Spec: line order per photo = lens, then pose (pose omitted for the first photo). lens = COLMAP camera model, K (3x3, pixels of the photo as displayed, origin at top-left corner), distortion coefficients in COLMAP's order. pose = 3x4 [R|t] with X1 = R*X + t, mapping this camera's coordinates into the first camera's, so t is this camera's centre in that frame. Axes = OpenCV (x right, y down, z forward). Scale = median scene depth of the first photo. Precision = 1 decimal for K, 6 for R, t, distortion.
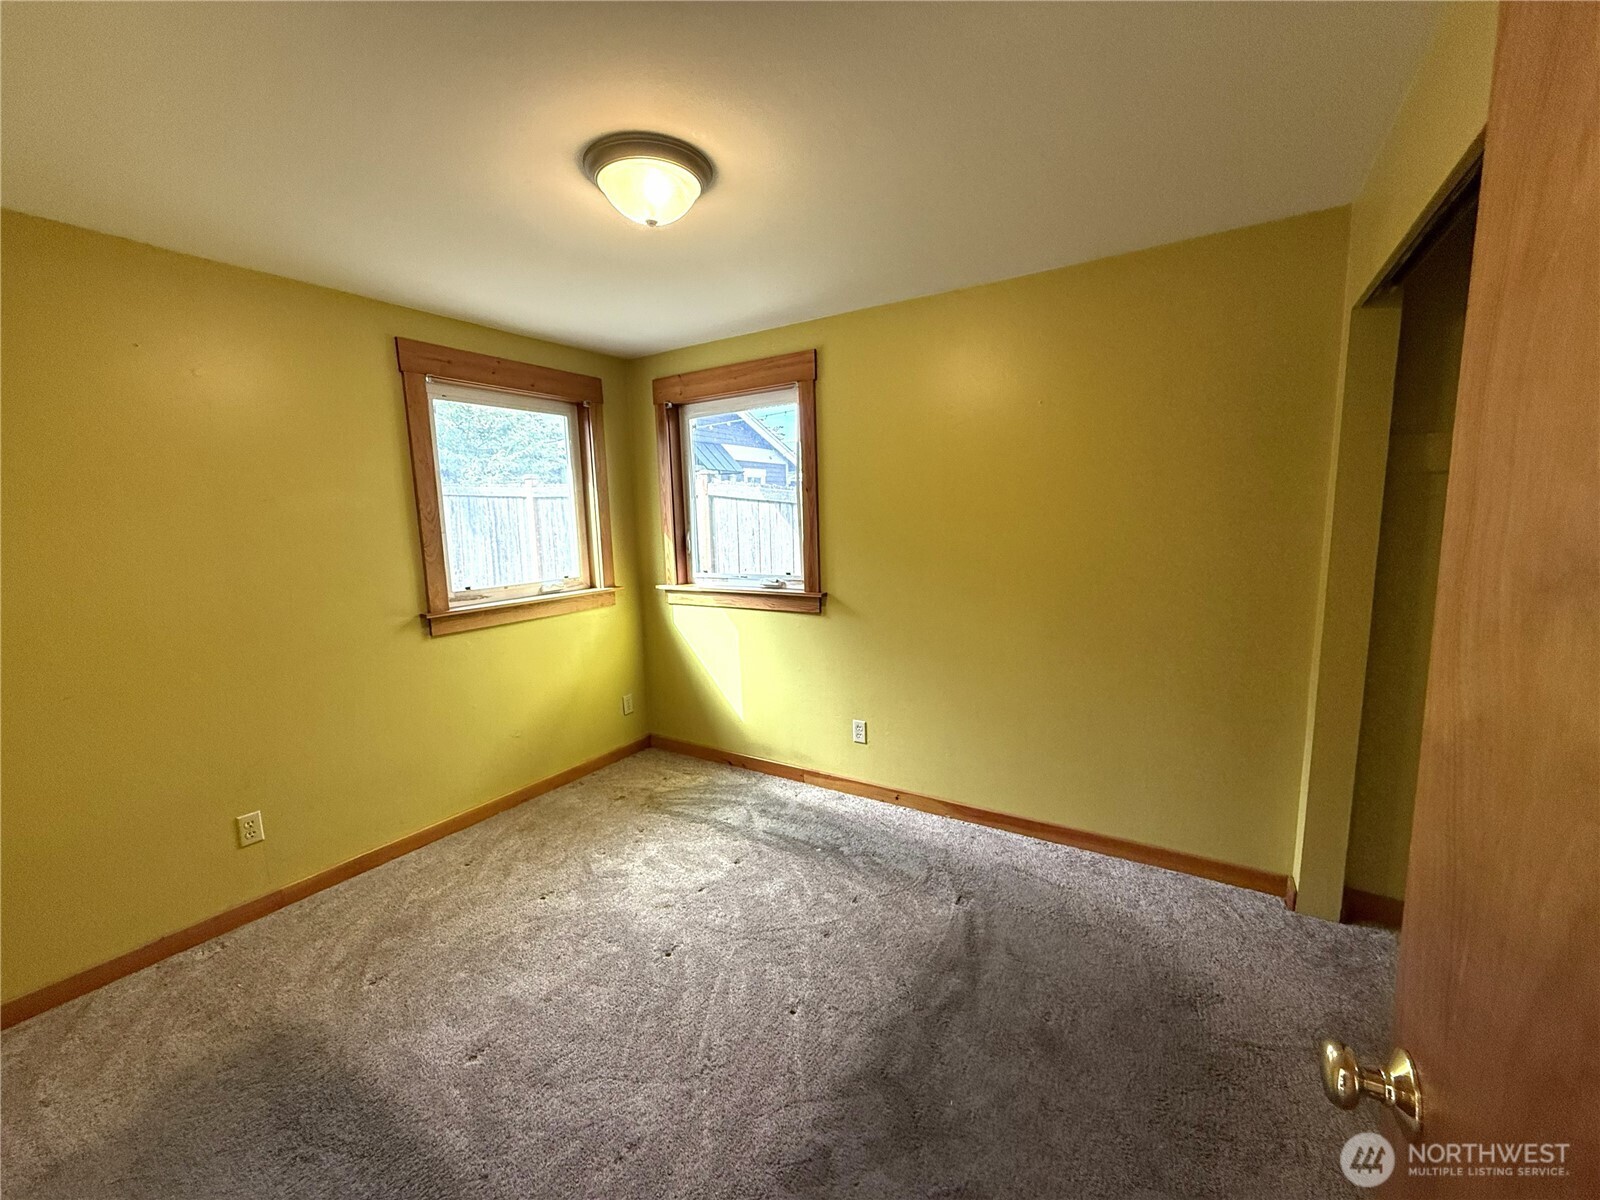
lens RADIAL K [[639.4, 0, 800.0], [0, 639.4, 600.0], [0, 0, 1]] dist [0.000421, -0.000040]
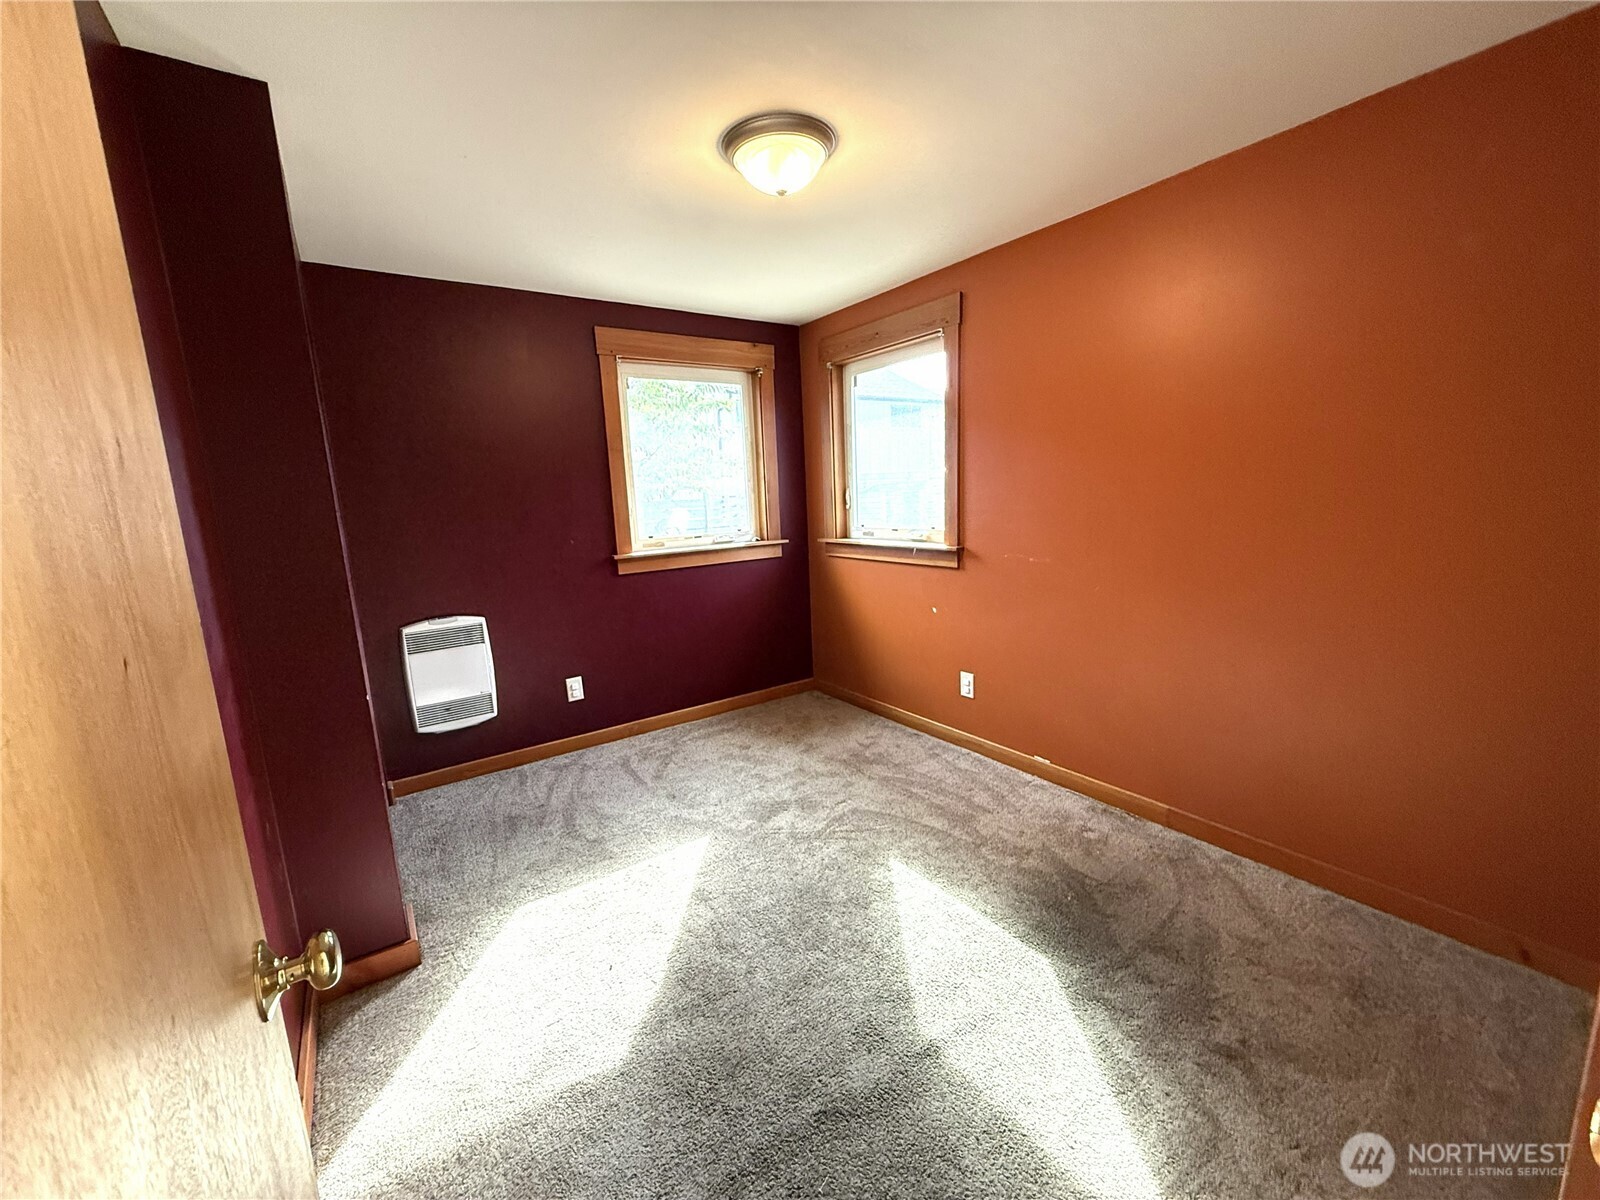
lens RADIAL K [[639.4, 0, 800.0], [0, 639.4, 600.0], [0, 0, 1]] dist [0.000421, -0.000040]
pose [[0.918039, 0.051698, -0.393105, 0.196942], [-0.029321, 0.997600, 0.062721, 0.015296], [0.395404, -0.046054, 0.917352, 0.002100]]
